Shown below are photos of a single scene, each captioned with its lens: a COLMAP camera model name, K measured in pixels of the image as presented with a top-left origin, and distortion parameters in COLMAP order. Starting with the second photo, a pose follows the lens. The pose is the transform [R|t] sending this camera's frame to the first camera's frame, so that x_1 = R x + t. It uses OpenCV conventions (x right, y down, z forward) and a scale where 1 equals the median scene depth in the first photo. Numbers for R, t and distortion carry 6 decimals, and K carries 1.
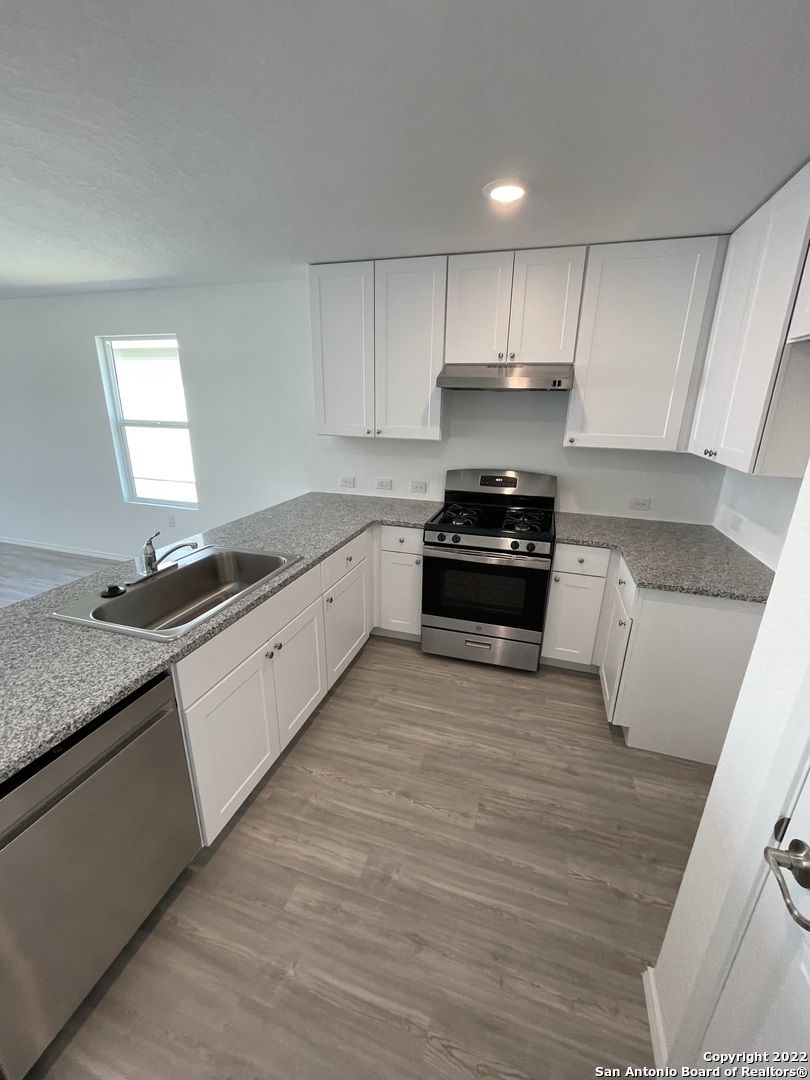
lens RADIAL K [[435.1, 0, 403.9], [0, 435.1, 539.1], [0, 0, 1]] dist [-0.003087, -0.000450]
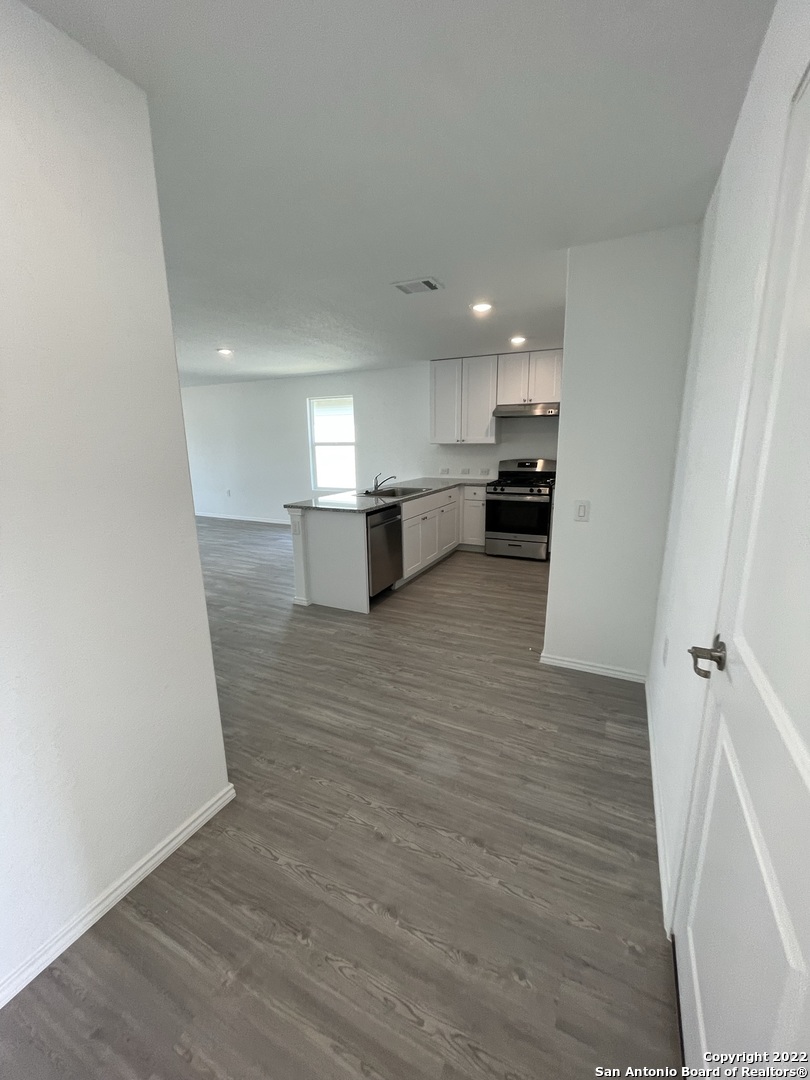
lens RADIAL K [[435.1, 0, 403.9], [0, 435.1, 536.2], [0, 0, 1]] dist [-0.003087, -0.000450]
pose [[0.987340, 0.004154, -0.158565, -0.009418], [-0.018230, 0.996005, -0.087421, 0.368372], [0.157568, 0.089204, 0.983471, -0.950766]]
